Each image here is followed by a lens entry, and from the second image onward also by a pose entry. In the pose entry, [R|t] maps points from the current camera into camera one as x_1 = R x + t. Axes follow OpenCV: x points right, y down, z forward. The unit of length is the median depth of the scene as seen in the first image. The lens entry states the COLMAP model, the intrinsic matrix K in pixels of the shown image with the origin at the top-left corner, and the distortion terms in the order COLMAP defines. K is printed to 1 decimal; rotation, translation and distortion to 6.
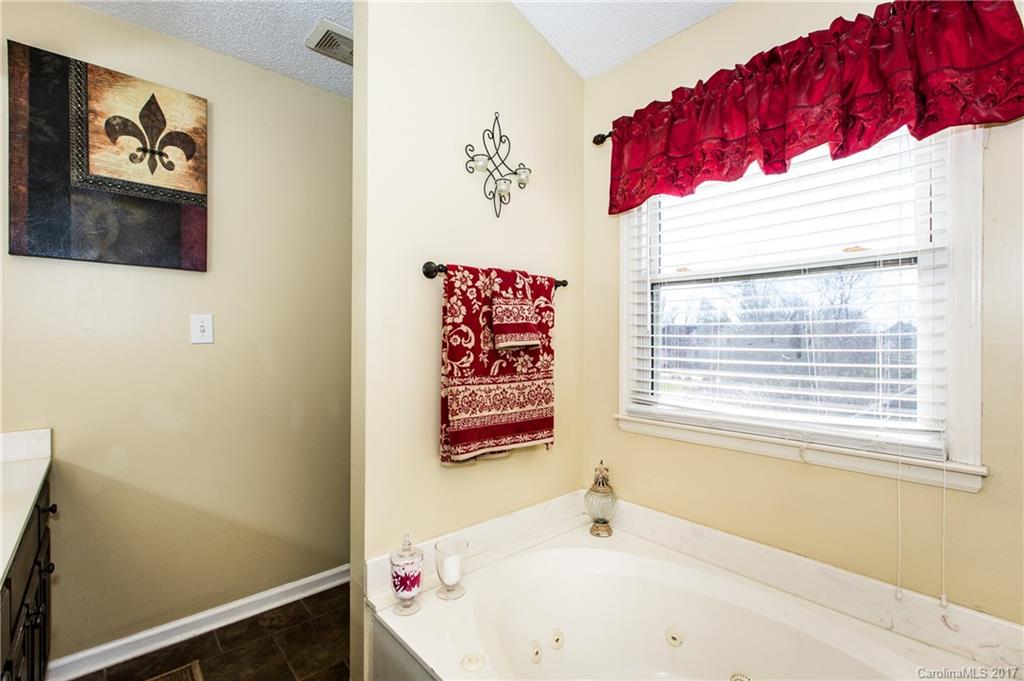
lens RADIAL K [[461.5, 0, 506.5], [0, 461.5, 337.0], [0, 0, 1]] dist [0.000626, -0.001693]
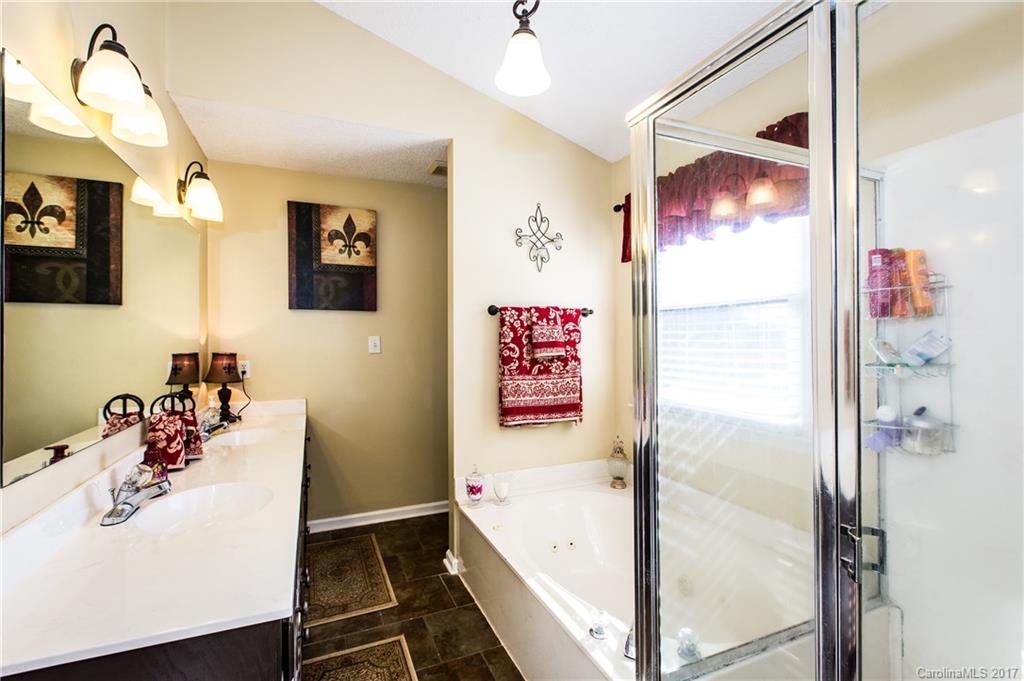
lens RADIAL K [[461.5, 0, 512.9], [0, 461.5, 340.3], [0, 0, 1]] dist [0.000626, -0.001693]
pose [[0.952397, -0.005279, -0.304816, 0.381575], [0.008106, 0.999935, 0.008009, -0.046699], [0.304754, -0.010099, 0.952378, -0.518154]]
